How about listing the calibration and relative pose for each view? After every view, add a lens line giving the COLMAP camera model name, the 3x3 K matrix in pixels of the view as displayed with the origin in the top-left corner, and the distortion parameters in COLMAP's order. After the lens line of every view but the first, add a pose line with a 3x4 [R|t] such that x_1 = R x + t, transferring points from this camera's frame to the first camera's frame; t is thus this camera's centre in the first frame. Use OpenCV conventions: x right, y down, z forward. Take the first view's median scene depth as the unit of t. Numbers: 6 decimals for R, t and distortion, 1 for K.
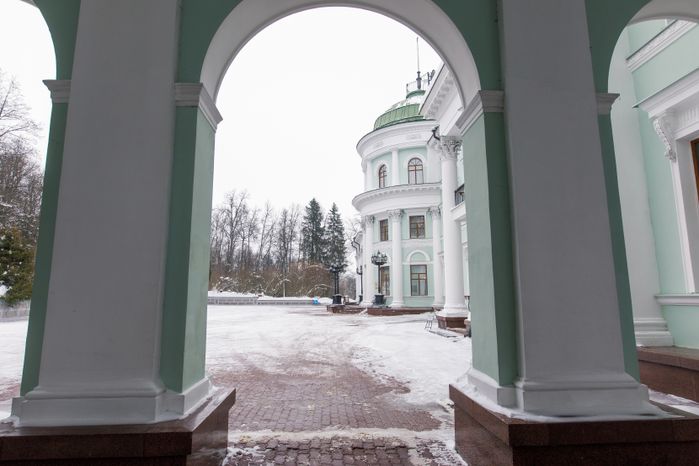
lens RADIAL K [[422.9, 0, 349.5], [0, 422.9, 233.0], [0, 0, 1]] dist [-0.003747, -0.000225]
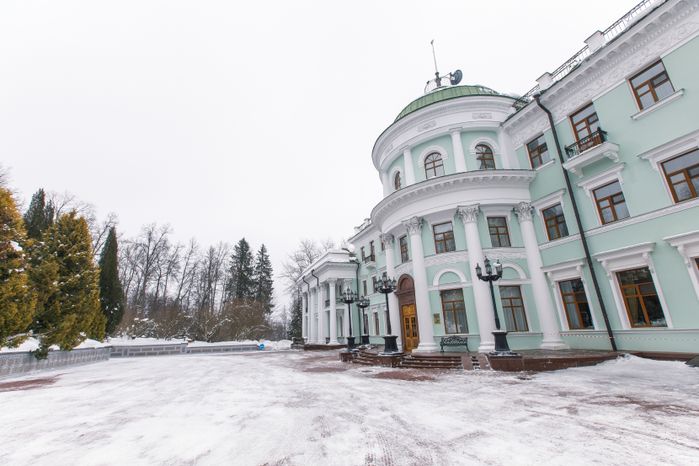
lens RADIAL K [[324.9, 0, 349.5], [0, 324.9, 233.0], [0, 0, 1]] dist [0.003149, 0.000230]
pose [[0.948567, 0.062638, 0.310316, -0.088566], [-0.012441, 0.986849, -0.161167, 0.028290], [-0.316331, 0.149017, 0.936872, 0.204294]]
